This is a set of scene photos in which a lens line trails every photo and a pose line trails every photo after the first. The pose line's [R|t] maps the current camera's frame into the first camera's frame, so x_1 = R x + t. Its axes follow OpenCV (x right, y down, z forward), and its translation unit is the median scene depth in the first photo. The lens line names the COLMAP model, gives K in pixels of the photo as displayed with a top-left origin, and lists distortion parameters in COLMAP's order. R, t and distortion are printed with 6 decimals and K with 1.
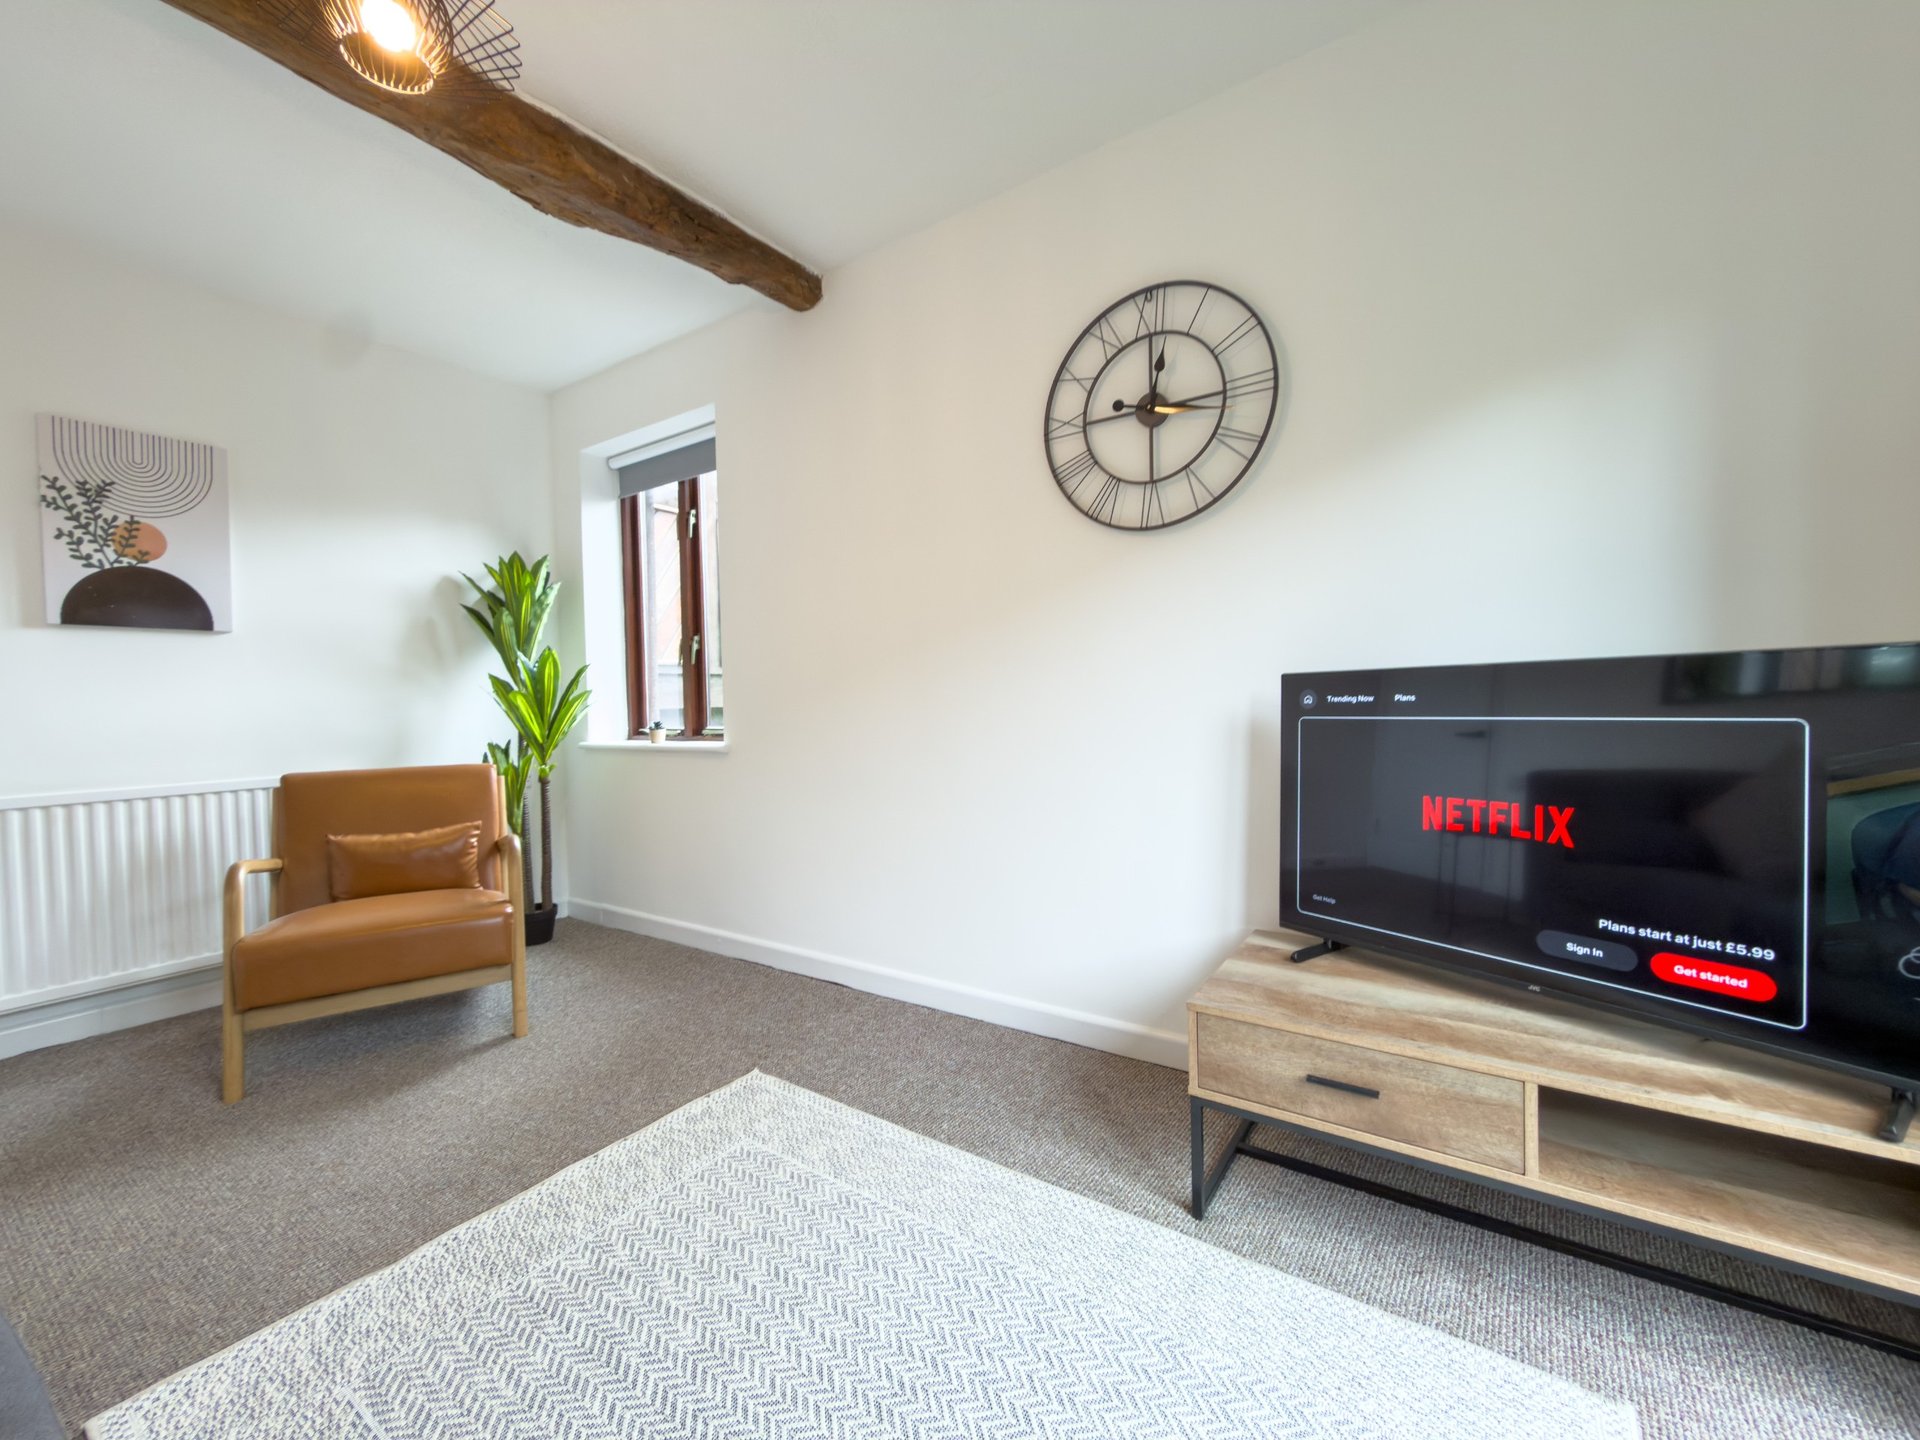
lens RADIAL K [[765.9, 0, 958.5], [0, 765.9, 721.0], [0, 0, 1]] dist [-0.000222, 0.000728]
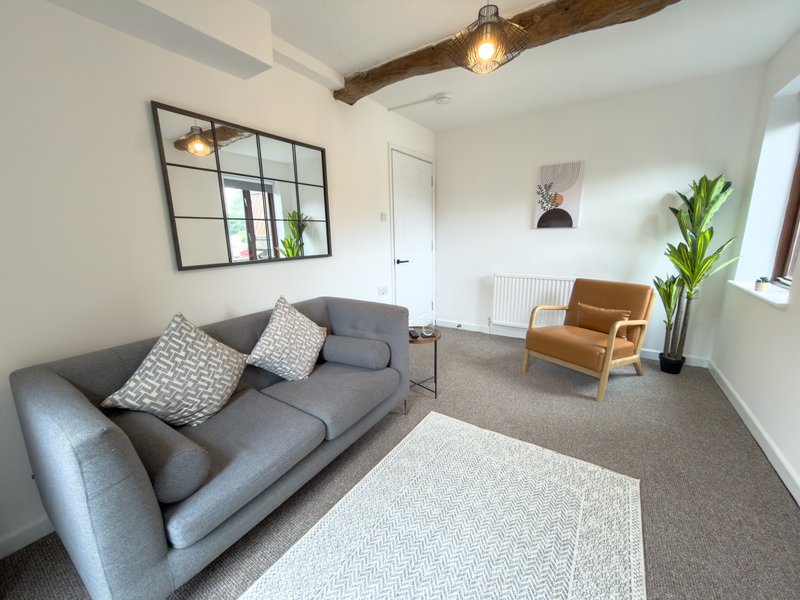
lens RADIAL K [[319.1, 0, 399.4], [0, 319.1, 300.4], [0, 0, 1]] dist [-0.000222, 0.000728]
pose [[0.004544, 0.231287, -0.972875, 0.340042], [-0.009635, 0.972850, 0.231236, -0.131733], [0.999943, 0.008323, 0.006649, 0.340351]]
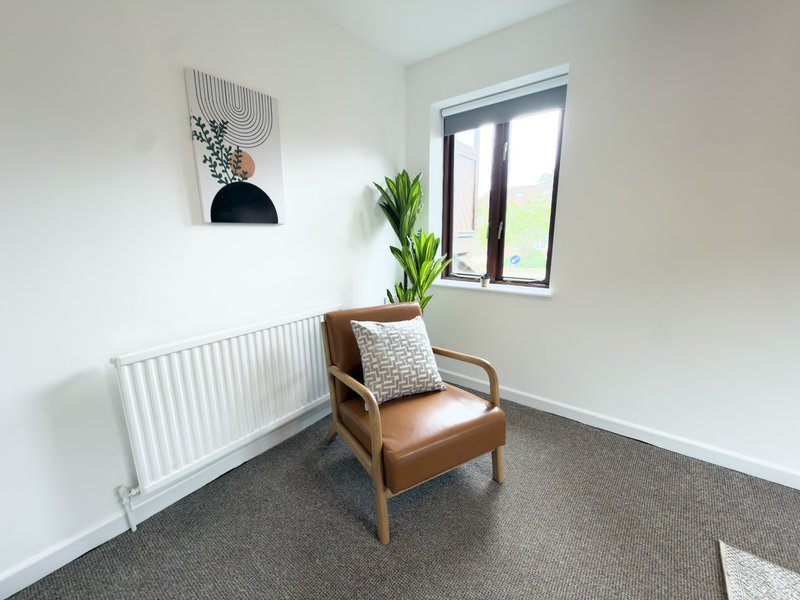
lens RADIAL K [[319.1, 0, 399.4], [0, 319.1, 300.4], [0, 0, 1]] dist [-0.000222, 0.000728]
pose [[0.997846, 0.027279, -0.059653, -0.732579], [-0.016122, 0.983519, 0.180083, -0.091439], [0.063582, -0.178733, 0.981841, 0.363622]]
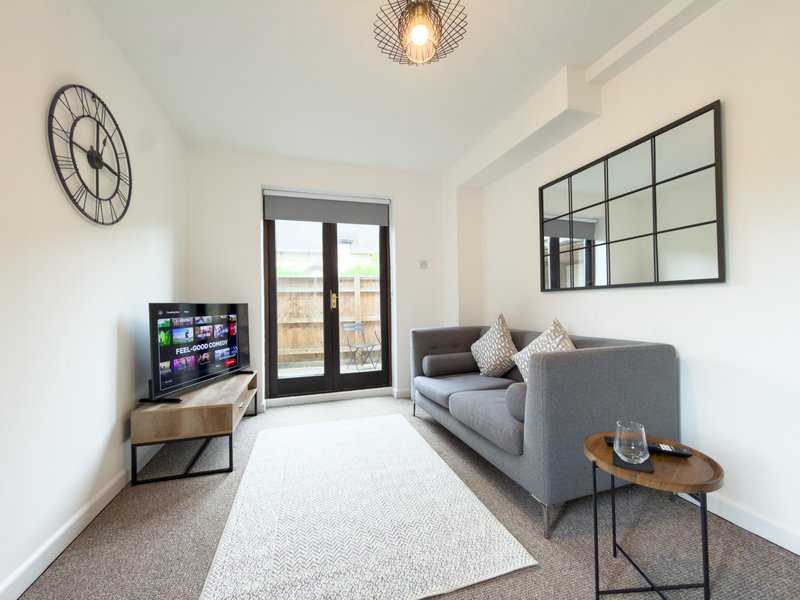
lens RADIAL K [[319.1, 0, 399.4], [0, 319.1, 300.4], [0, 0, 1]] dist [-0.000222, 0.000728]
pose [[-0.783200, 0.043058, 0.620277, -0.675385], [0.052228, 0.998629, -0.003377, -0.016777], [-0.619572, 0.029751, -0.784376, 0.974253]]
